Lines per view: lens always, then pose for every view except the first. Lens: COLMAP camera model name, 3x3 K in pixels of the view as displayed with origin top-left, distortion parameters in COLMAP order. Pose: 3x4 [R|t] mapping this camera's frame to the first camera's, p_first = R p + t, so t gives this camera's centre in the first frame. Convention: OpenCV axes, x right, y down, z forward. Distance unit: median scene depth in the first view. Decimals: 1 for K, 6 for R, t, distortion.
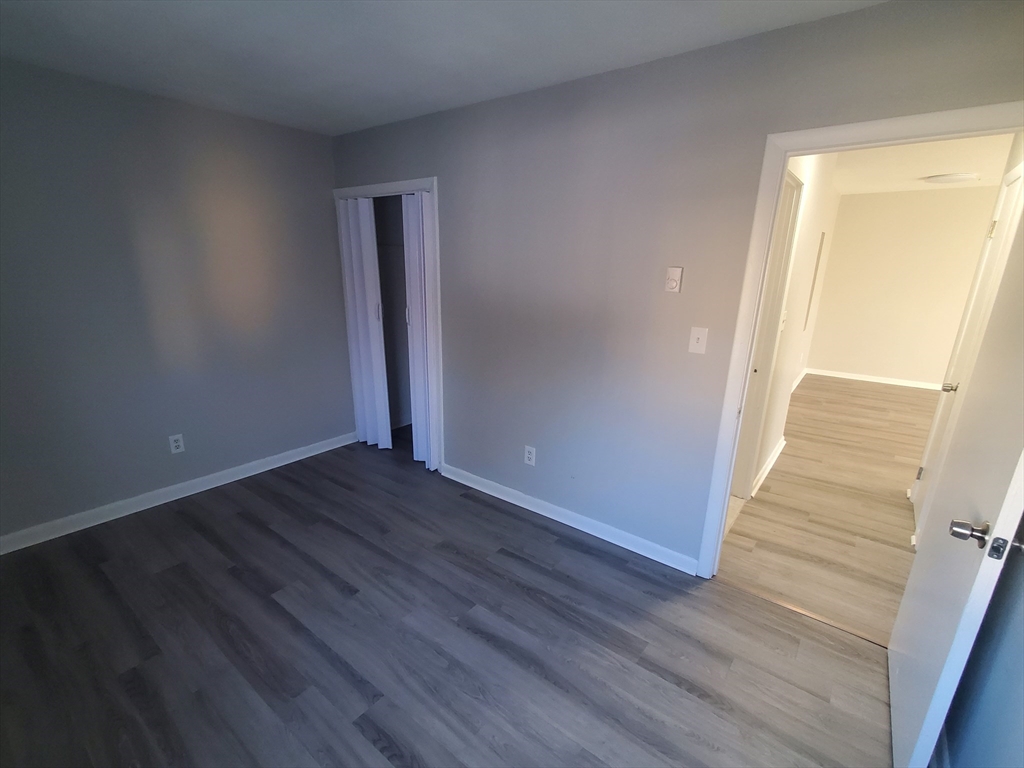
lens RADIAL K [[470.1, 0, 510.0], [0, 470.1, 388.4], [0, 0, 1]] dist [0.004432, 0.000770]
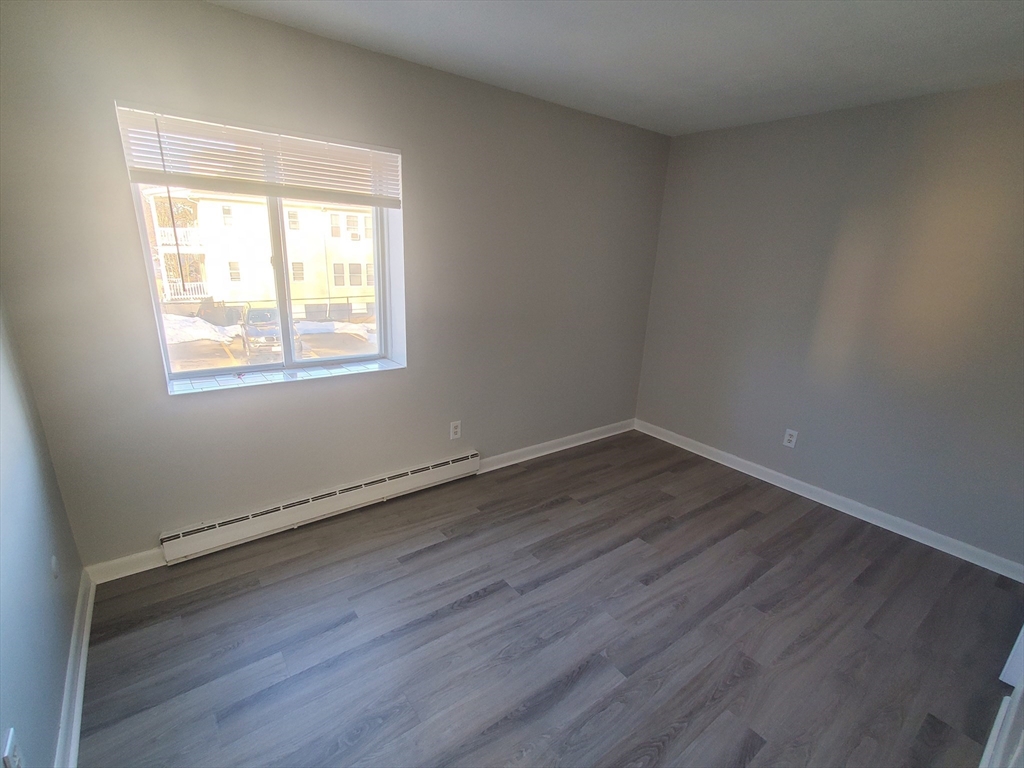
lens RADIAL K [[470.1, 0, 502.8], [0, 470.1, 388.9], [0, 0, 1]] dist [0.004432, 0.000770]
pose [[-0.251182, 0.254617, -0.933851, 0.612349], [-0.297873, 0.897628, 0.324861, -0.193595], [0.920966, 0.359768, -0.149624, 0.729651]]
